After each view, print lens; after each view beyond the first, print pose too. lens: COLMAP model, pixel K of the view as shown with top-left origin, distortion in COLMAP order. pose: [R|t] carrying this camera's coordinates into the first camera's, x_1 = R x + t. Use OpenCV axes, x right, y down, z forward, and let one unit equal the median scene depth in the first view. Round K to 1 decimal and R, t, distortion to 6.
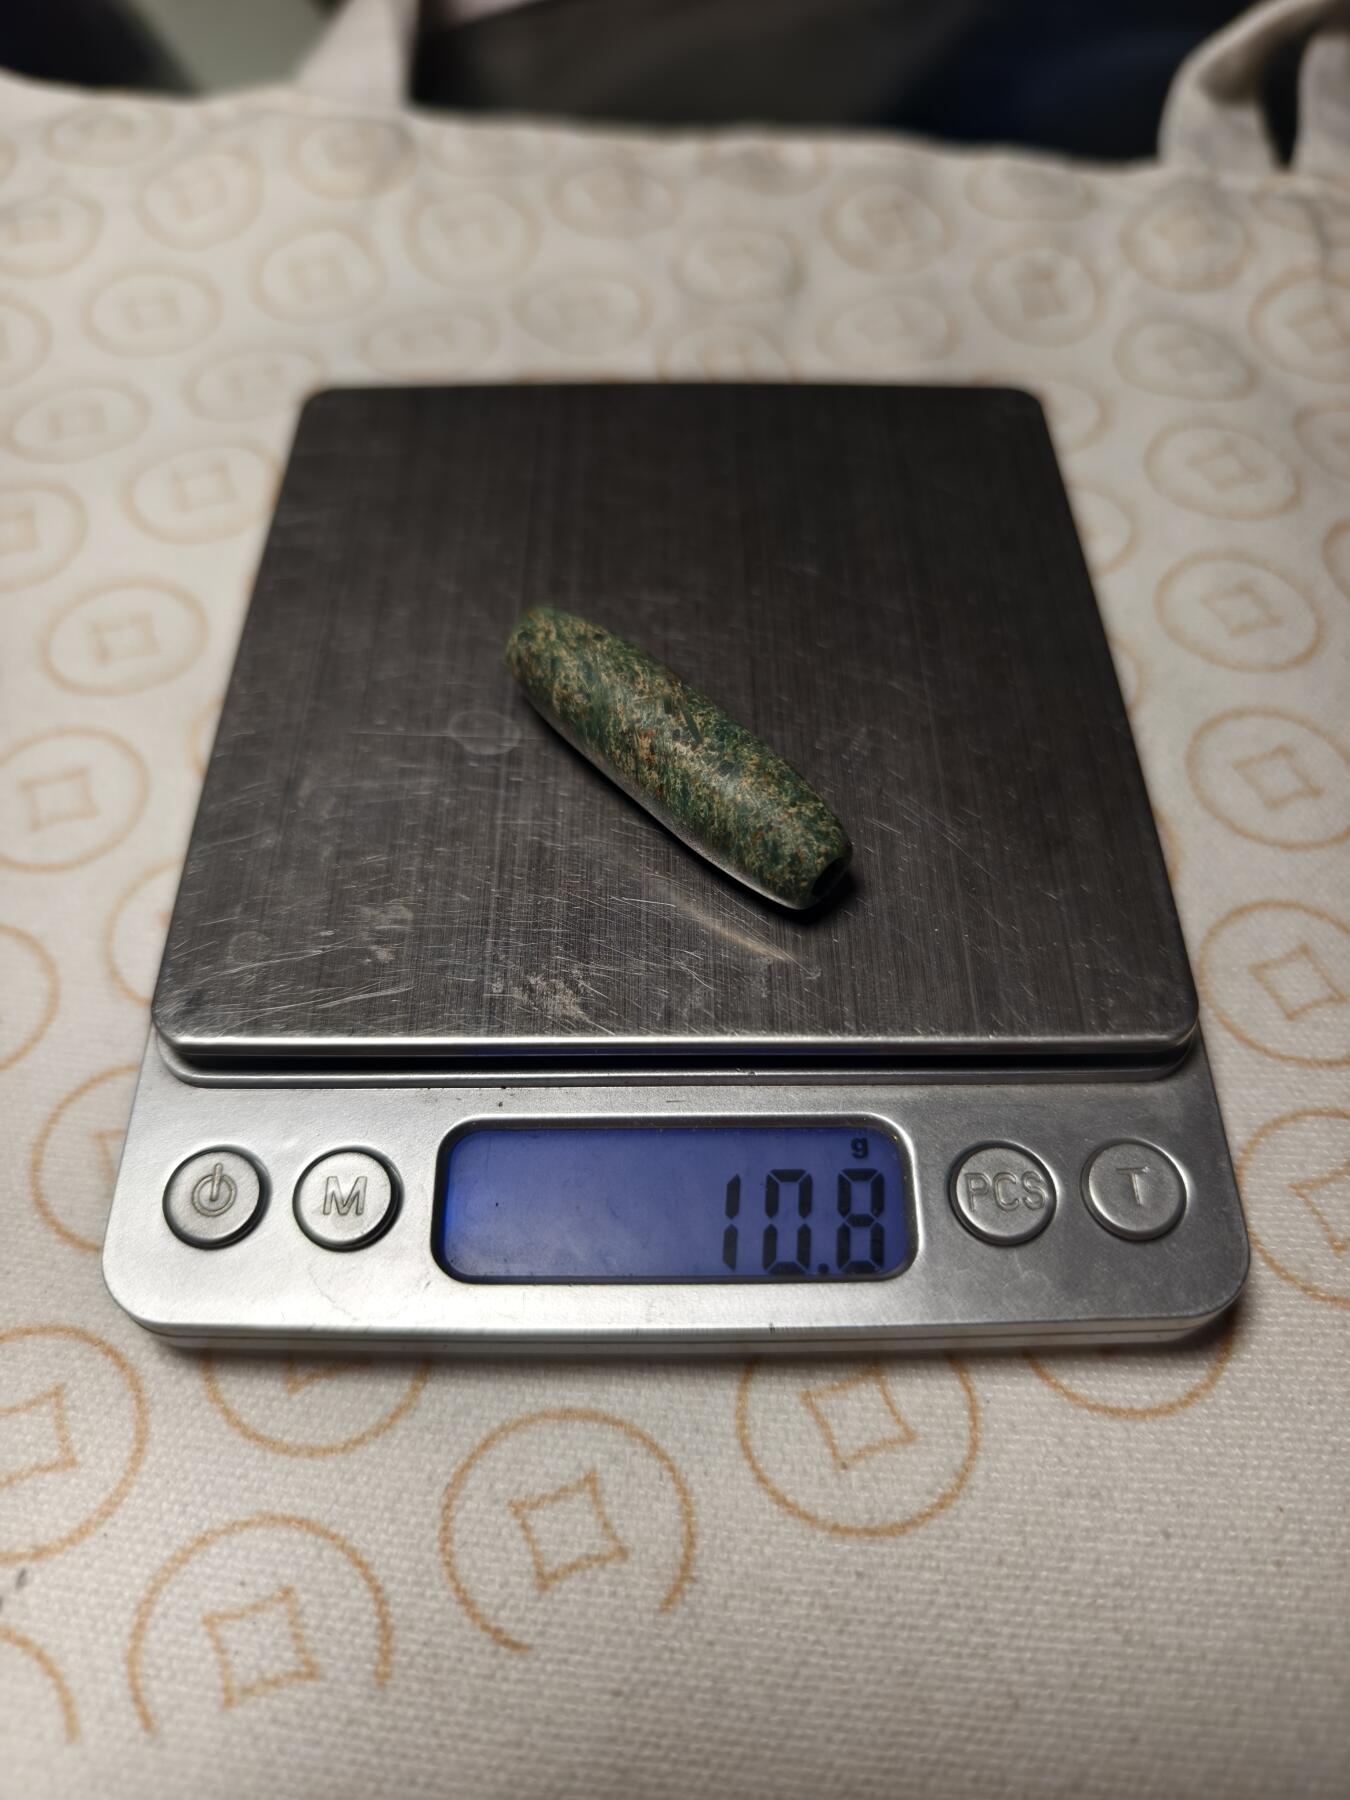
lens RADIAL K [[1367.1, 0, 675.0], [0, 1367.1, 900.0], [0, 0, 1]] dist [-0.040972, 0.001867]
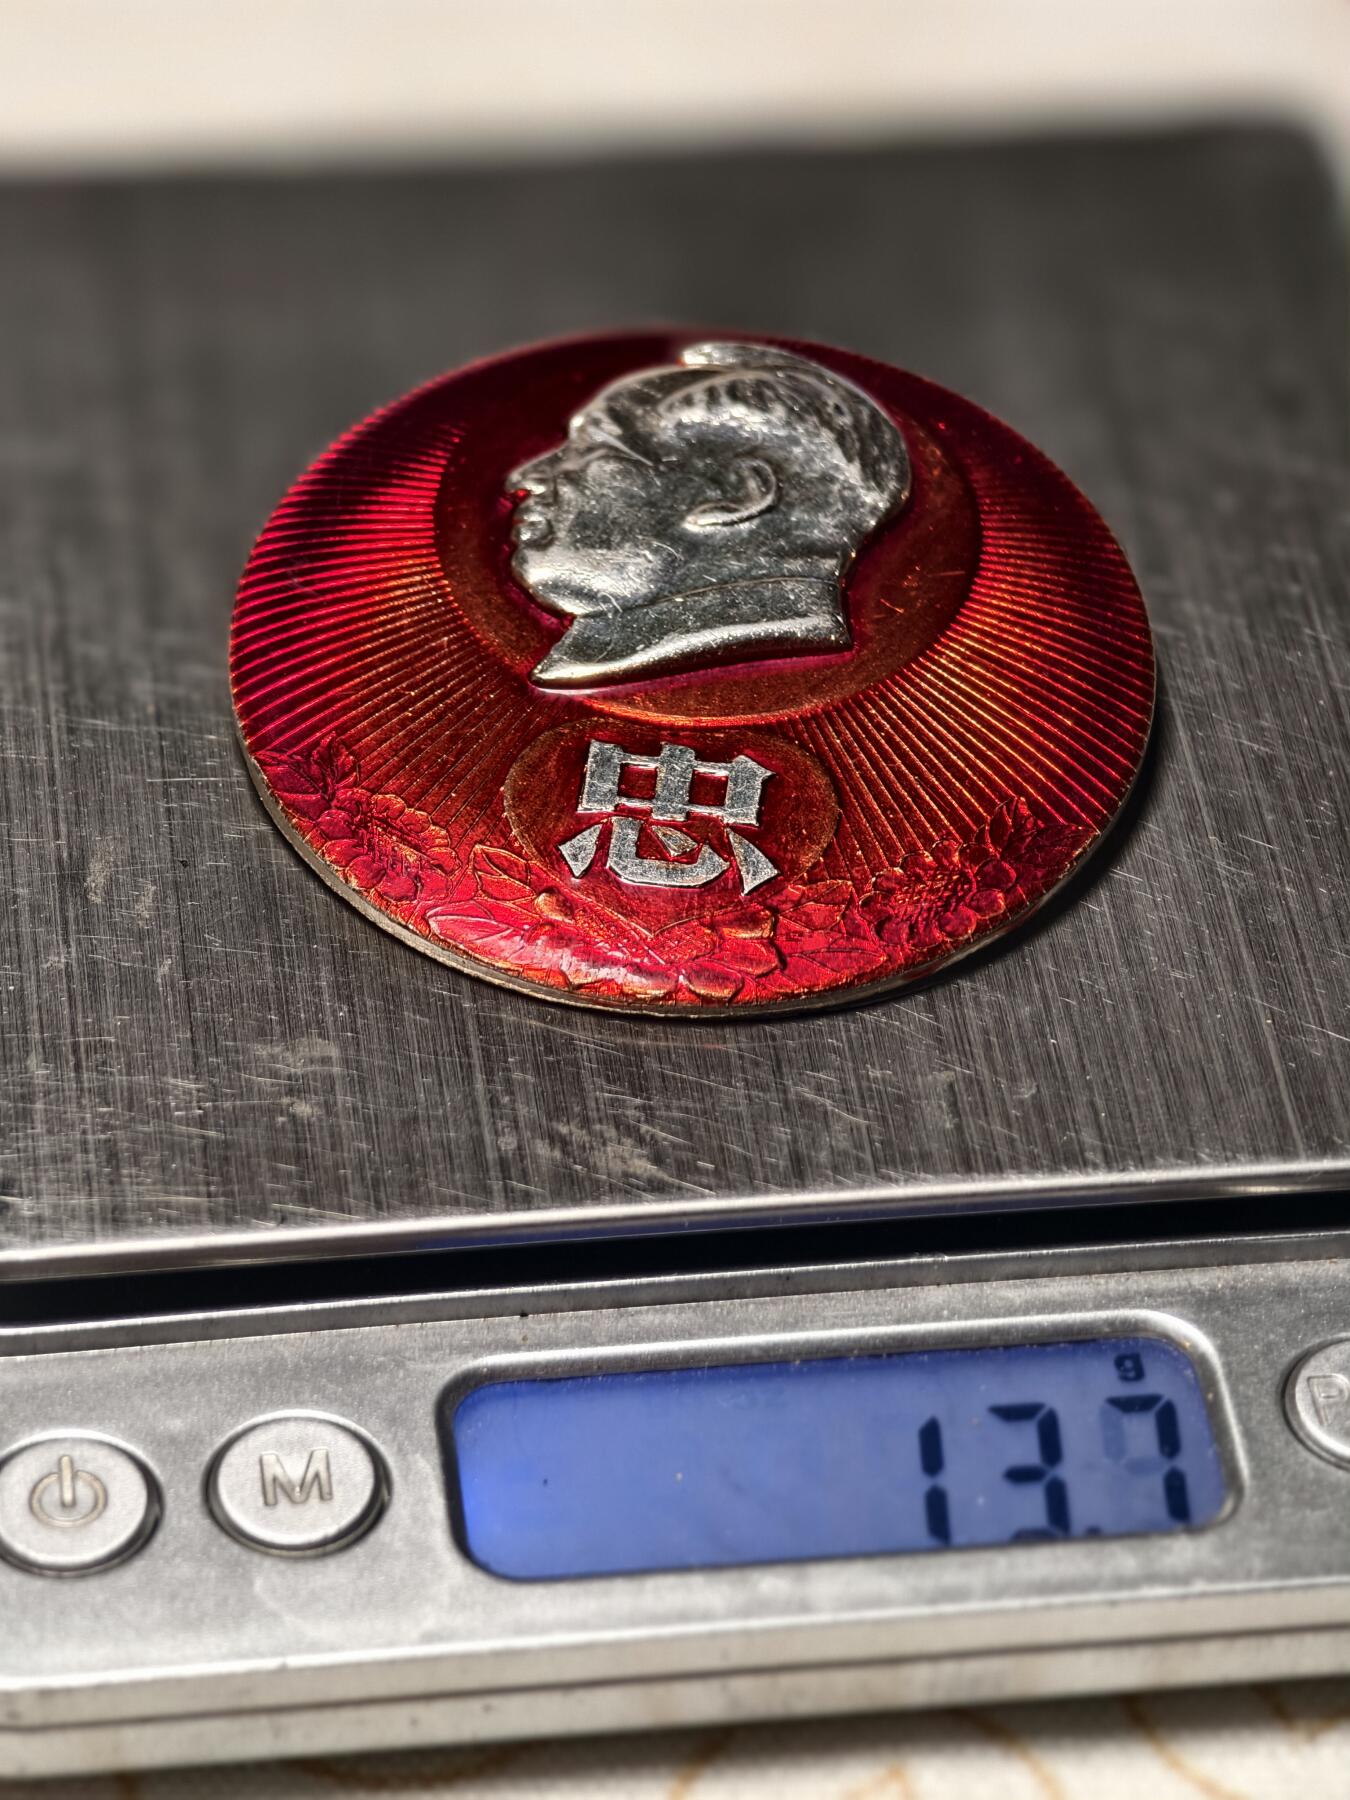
lens RADIAL K [[5178.3, 0, 675.0], [0, 5178.3, 900.0], [0, 0, 1]] dist [0.163508, 0.736623]
pose [[0.993141, -0.059279, 0.100779, -0.284147], [0.078534, 0.976770, -0.199381, 0.425932], [-0.086619, 0.205928, 0.974726, -1.266108]]
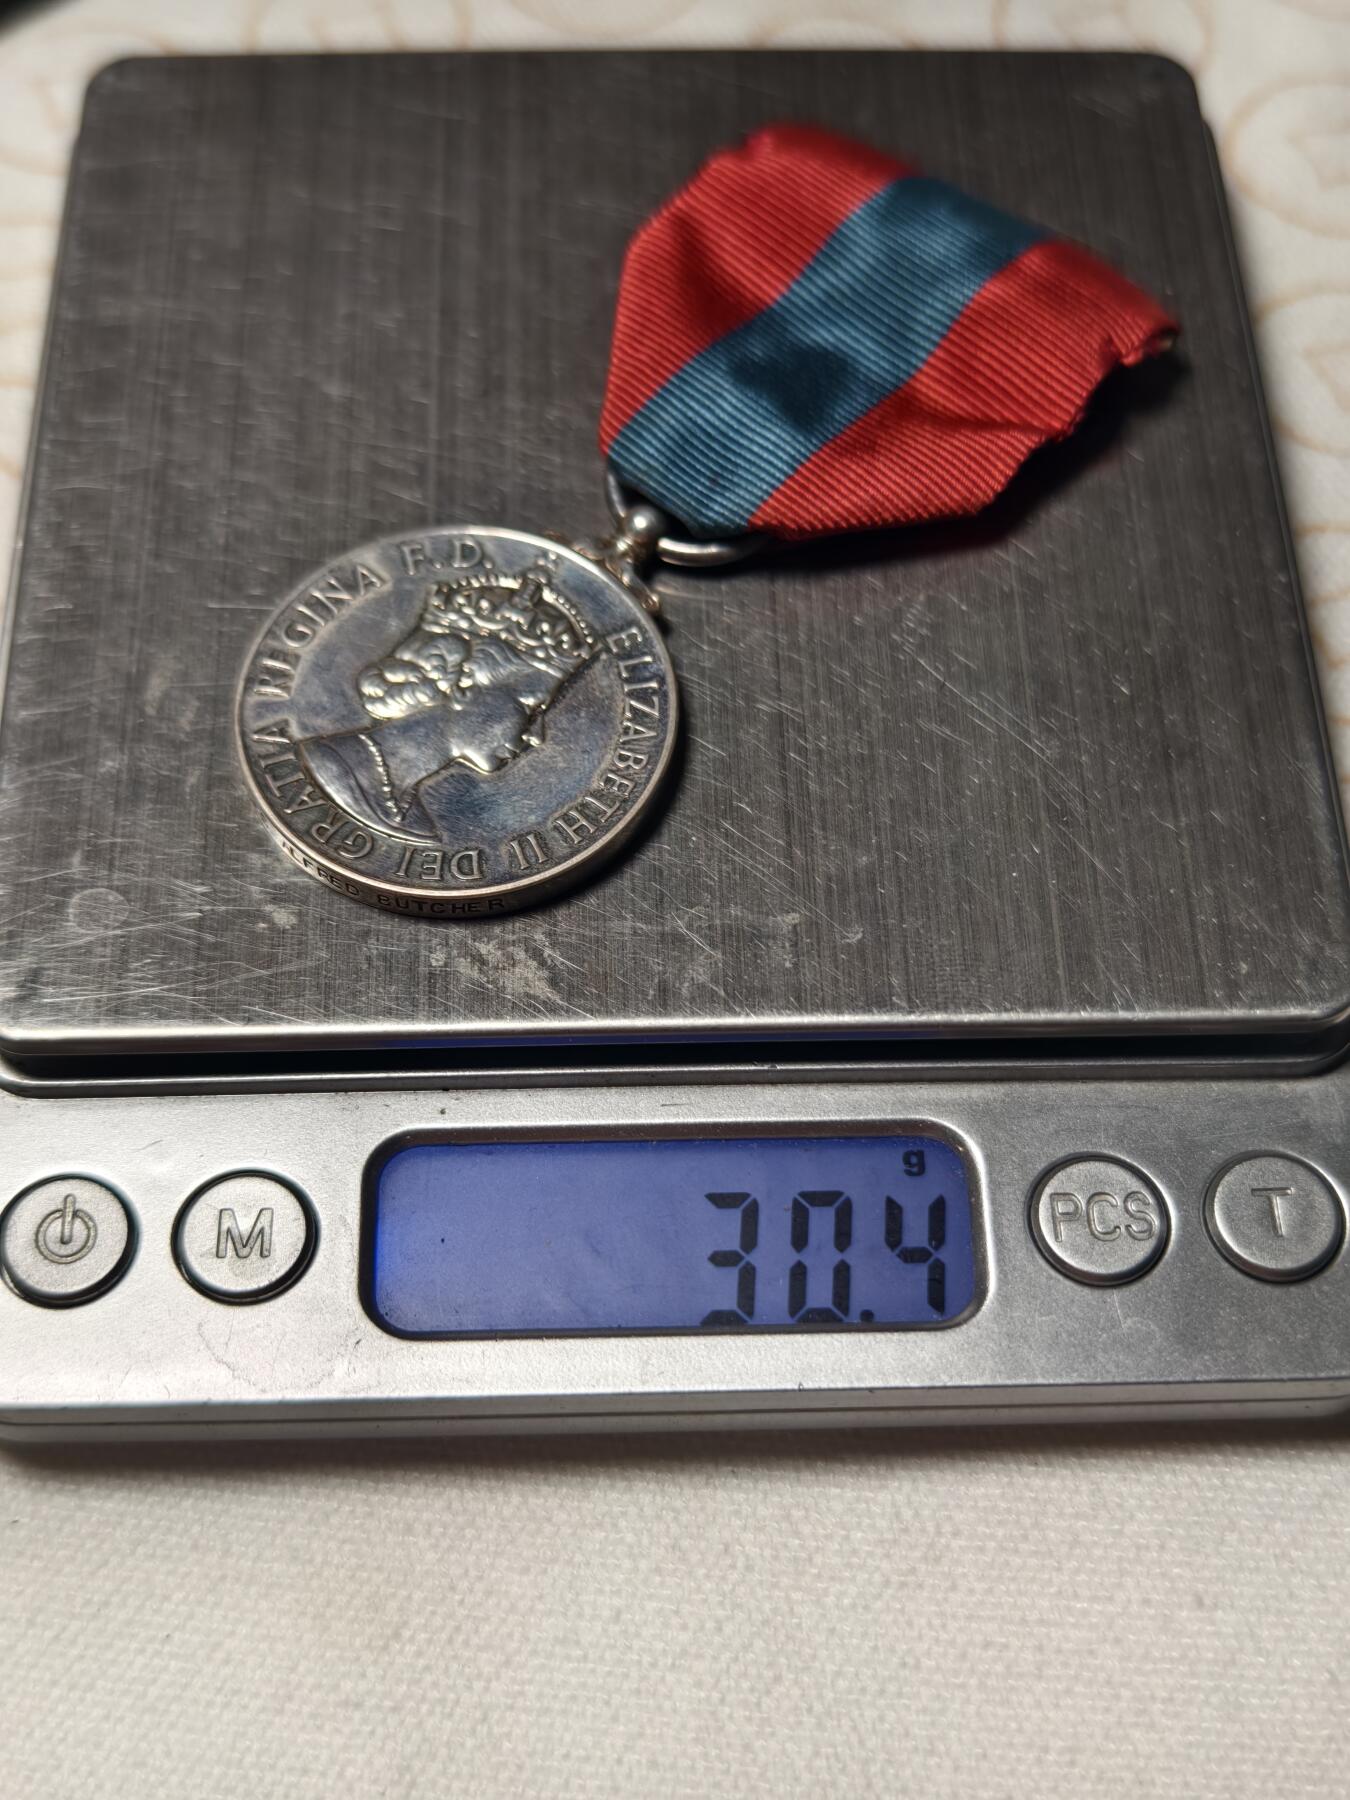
lens RADIAL K [[2474.8, 0, 697.5], [0, 2474.8, 902.9], [0, 0, 1]] dist [0.159083, -0.724838]
pose [[0.999402, -0.009433, 0.033262, -0.031454], [0.008028, 0.999081, 0.042099, -0.024294], [-0.033629, -0.041806, 0.998560, -0.387648]]
